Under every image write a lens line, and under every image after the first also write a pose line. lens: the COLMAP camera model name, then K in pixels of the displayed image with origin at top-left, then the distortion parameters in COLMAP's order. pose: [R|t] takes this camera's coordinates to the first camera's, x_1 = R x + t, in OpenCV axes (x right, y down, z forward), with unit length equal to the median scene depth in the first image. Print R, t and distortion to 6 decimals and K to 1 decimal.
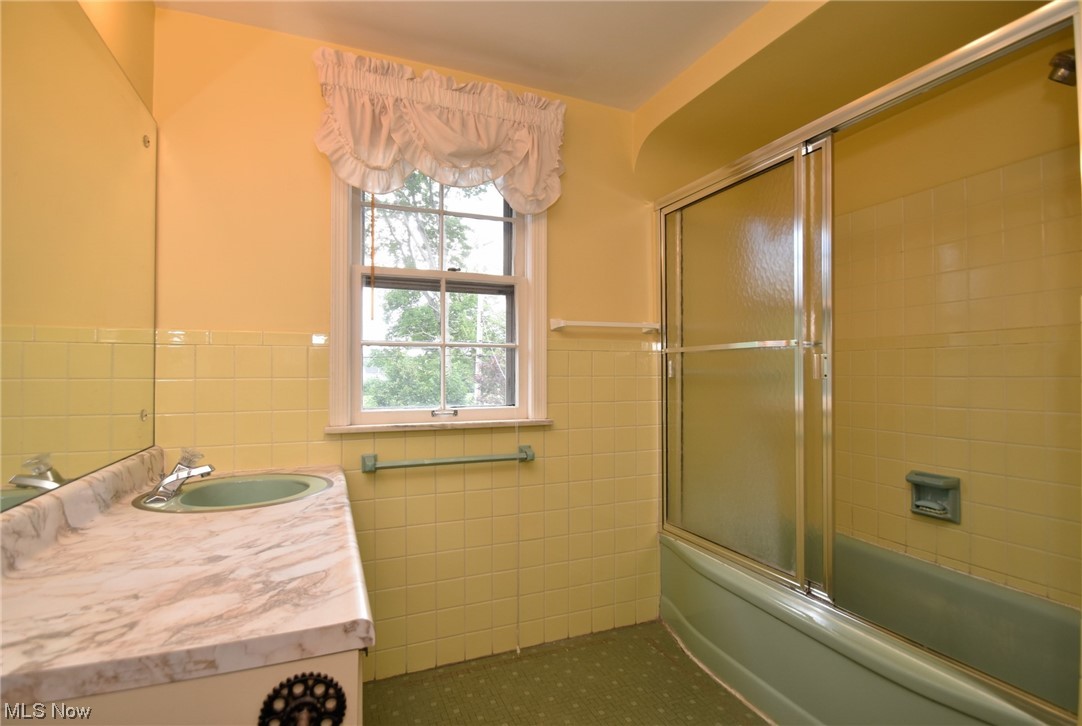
lens RADIAL K [[504.4, 0, 541.0], [0, 504.4, 363.0], [0, 0, 1]] dist [-0.002443, -0.000099]
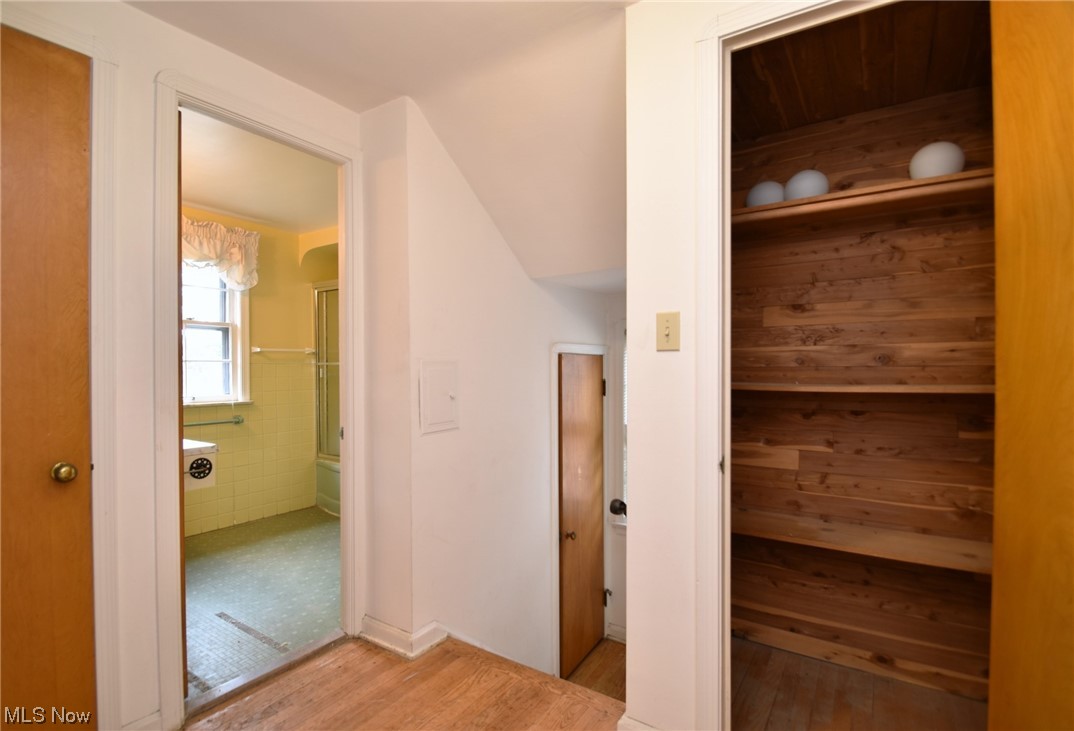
lens RADIAL K [[520.0, 0, 537.0], [0, 520.0, 365.5], [0, 0, 1]] dist [0.002108, 0.000250]
pose [[0.829782, -0.004517, 0.558069, -0.176652], [0.000632, 0.999974, 0.007154, -0.032366], [-0.558087, -0.005583, 0.829764, -1.162218]]
